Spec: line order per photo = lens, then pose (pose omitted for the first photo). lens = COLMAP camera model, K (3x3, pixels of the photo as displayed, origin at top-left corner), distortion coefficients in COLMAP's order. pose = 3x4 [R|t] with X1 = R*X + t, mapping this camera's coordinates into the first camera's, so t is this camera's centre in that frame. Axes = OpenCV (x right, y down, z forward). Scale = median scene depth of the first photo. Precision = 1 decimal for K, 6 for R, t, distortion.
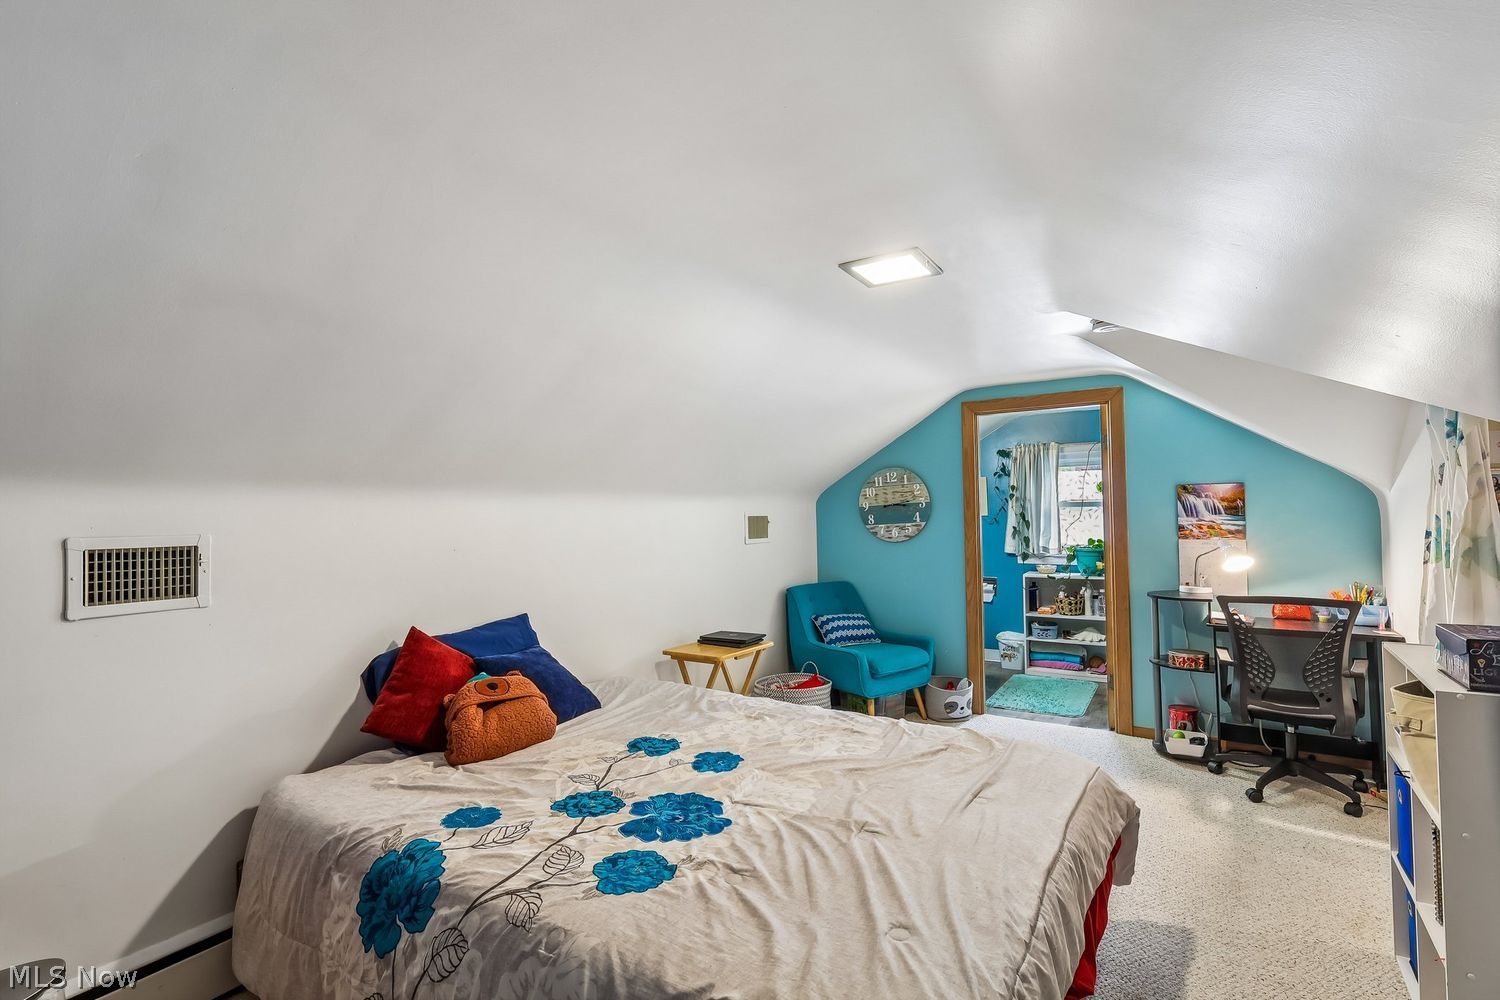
lens RADIAL K [[700.5, 0, 725.0], [0, 700.5, 494.4], [0, 0, 1]] dist [-0.004752, 0.001163]
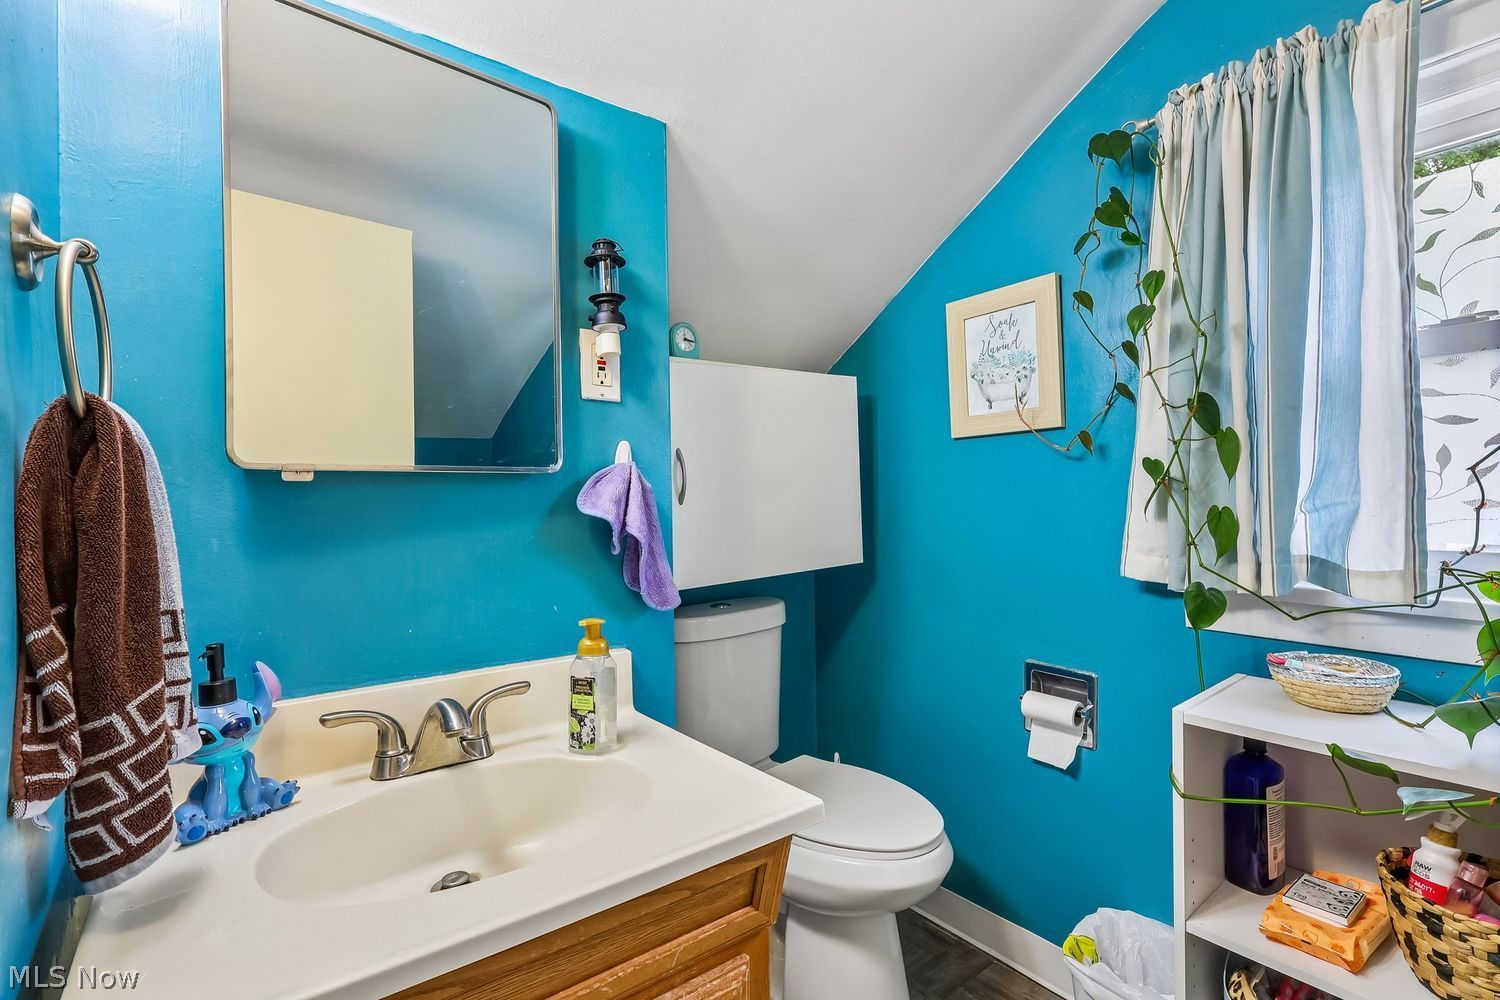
lens RADIAL K [[700.5, 0, 740.1], [0, 700.5, 498.6], [0, 0, 1]] dist [-0.004752, 0.001163]
pose [[0.958003, 0.007611, -0.286658, 0.436577], [-0.001688, 0.999780, 0.020903, 0.066146], [0.286754, -0.019541, 0.957805, 0.938276]]
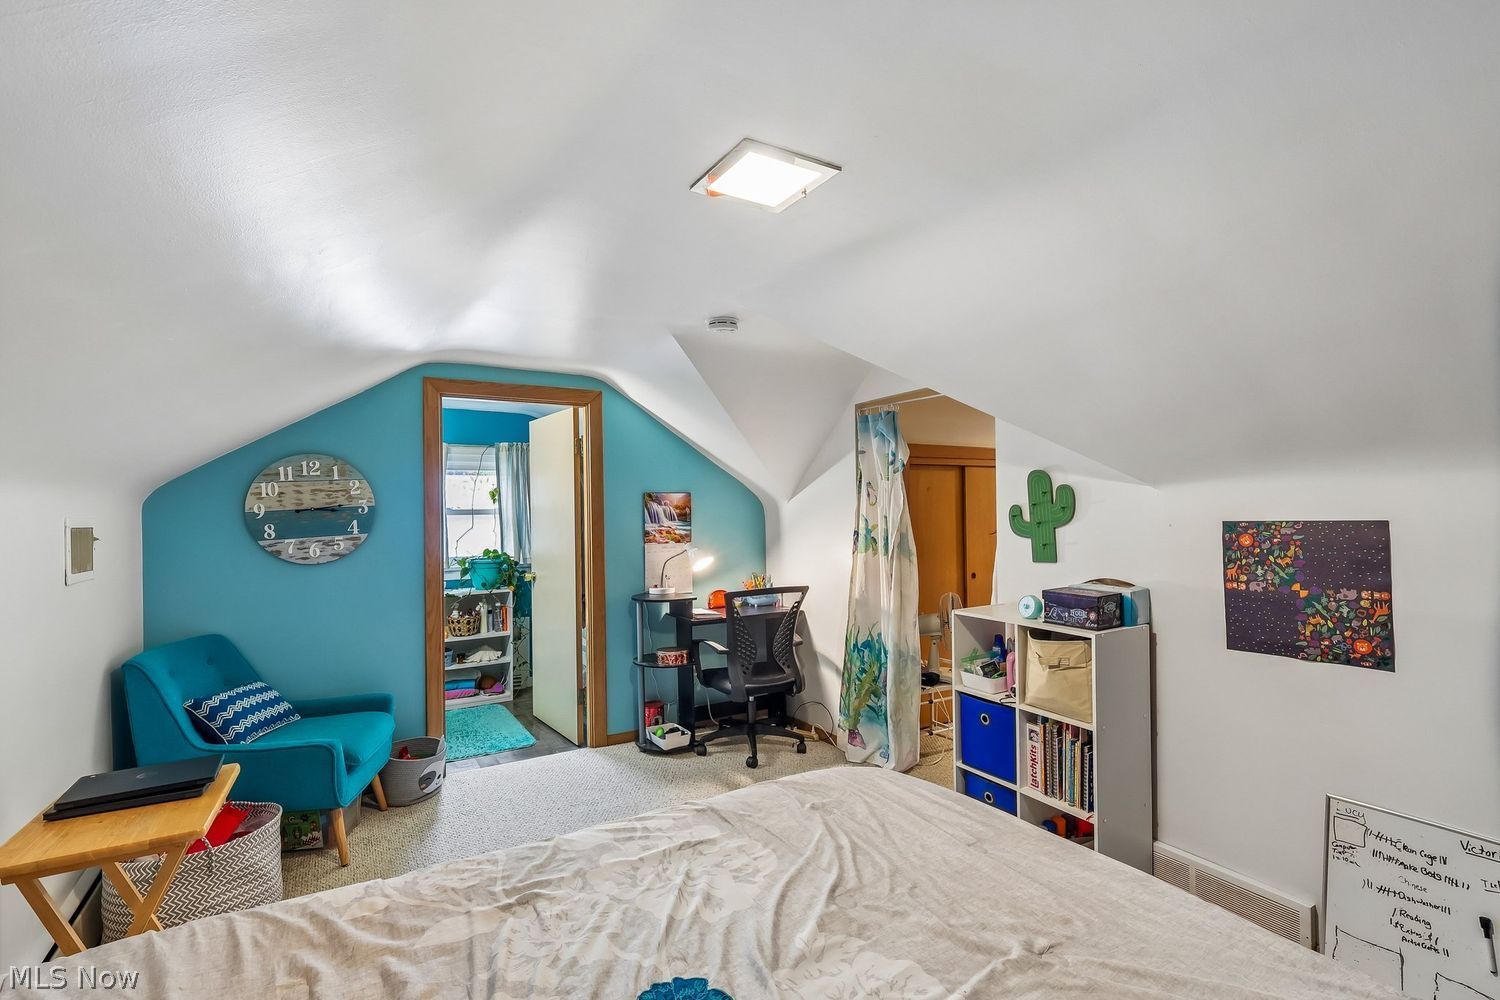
lens RADIAL K [[700.5, 0, 761.9], [0, 700.5, 496.5], [0, 0, 1]] dist [-0.004752, 0.001163]
pose [[0.415937, 0.029348, 0.908920, -0.198152], [-0.015278, 0.999564, -0.025284, 0.013248], [-0.909265, -0.003370, 0.416203, 0.333032]]
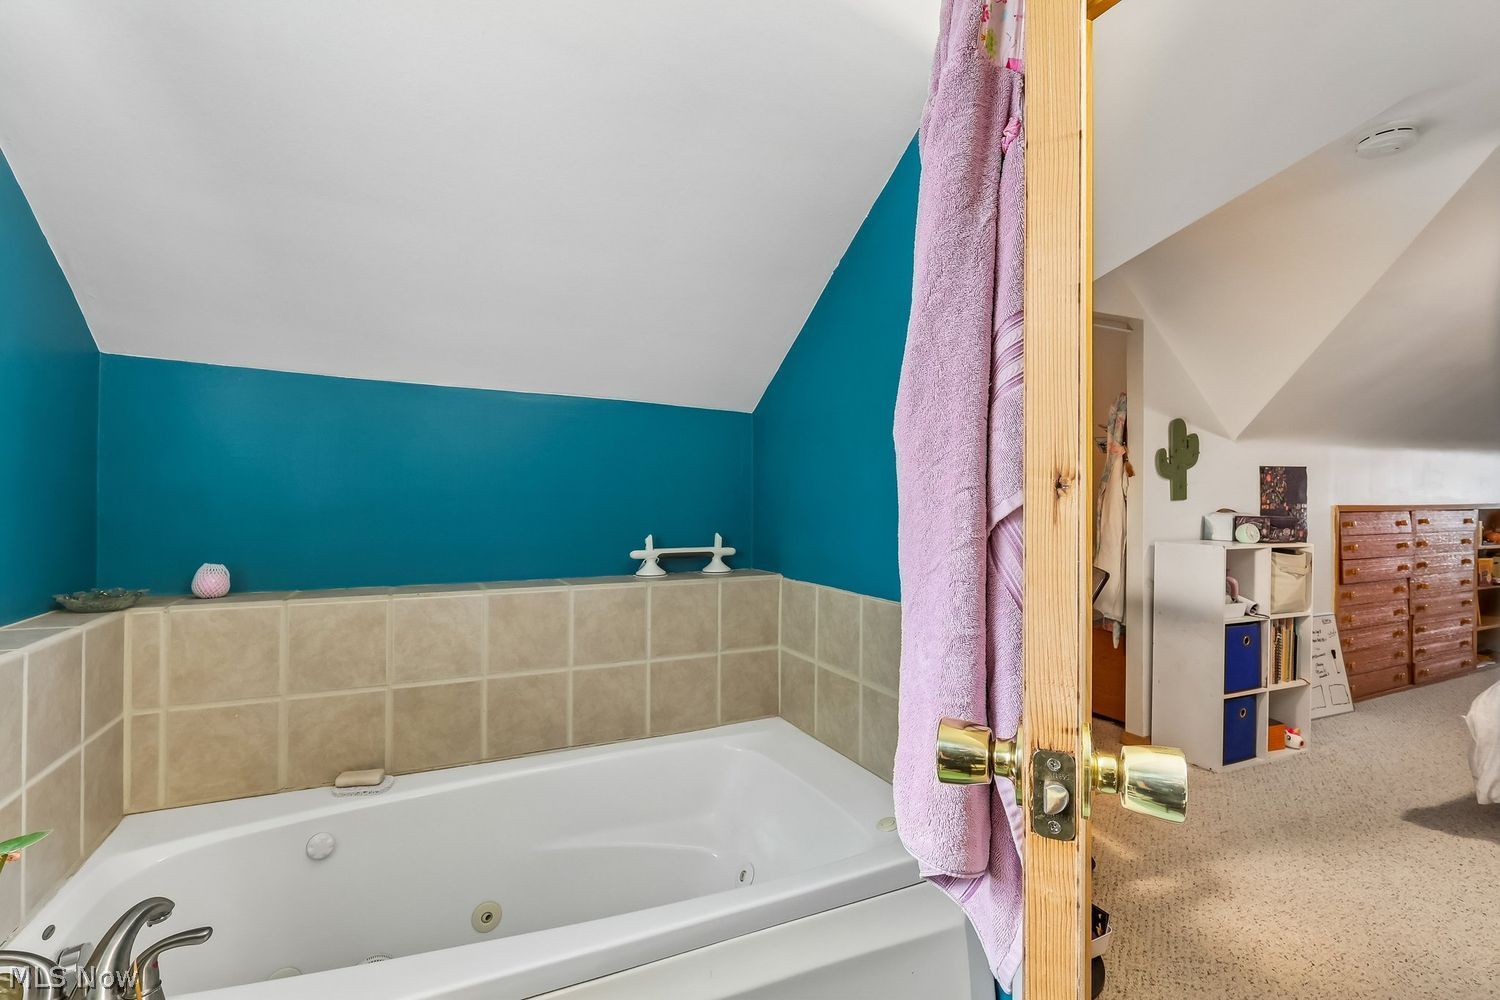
lens RADIAL K [[700.5, 0, 742.0], [0, 700.5, 495.3], [0, 0, 1]] dist [-0.004752, 0.001163]
pose [[-0.863297, 0.022066, 0.504213, 0.460730], [0.003332, 0.999271, -0.038028, 0.069805], [-0.504685, -0.031150, -0.862741, 1.153523]]
